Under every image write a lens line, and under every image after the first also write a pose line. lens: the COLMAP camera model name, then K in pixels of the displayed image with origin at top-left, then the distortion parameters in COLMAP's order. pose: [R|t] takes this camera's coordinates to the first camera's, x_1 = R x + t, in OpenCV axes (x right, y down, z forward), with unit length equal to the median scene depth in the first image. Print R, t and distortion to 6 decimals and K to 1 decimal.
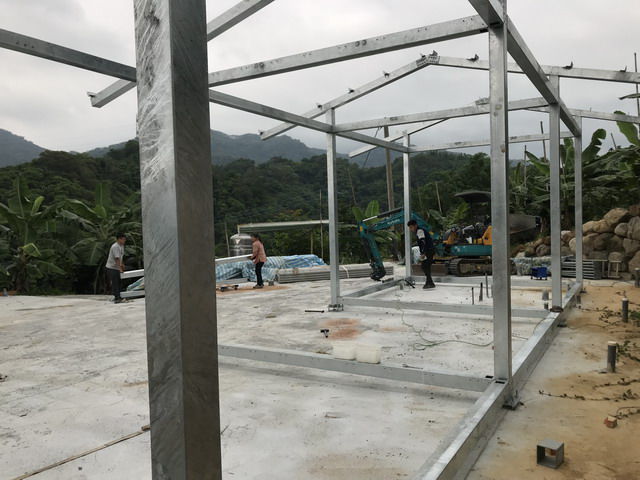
lens RADIAL K [[534.5, 0, 320.0], [0, 534.5, 240.0], [0, 0, 1]] dist [0.010408, -0.000376]
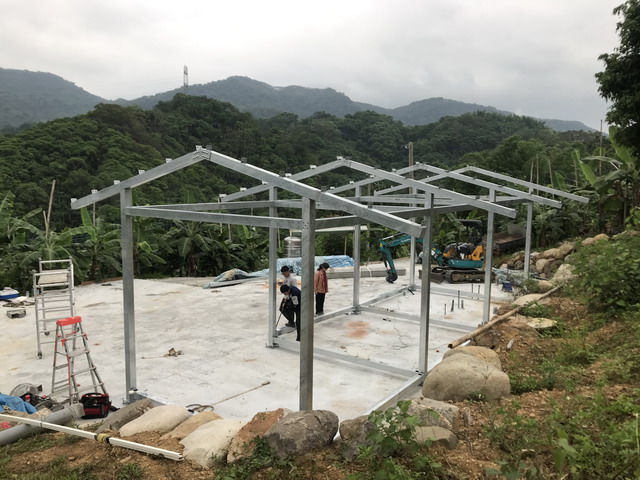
lens RADIAL K [[534.5, 0, 320.0], [0, 534.5, 240.0], [0, 0, 1]] dist [0.010408, -0.000376]
pose [[0.996310, 0.049586, -0.070053, 0.013482], [-0.043505, 0.995361, 0.085811, -0.120256], [0.073983, -0.082447, 0.993846, -0.309893]]
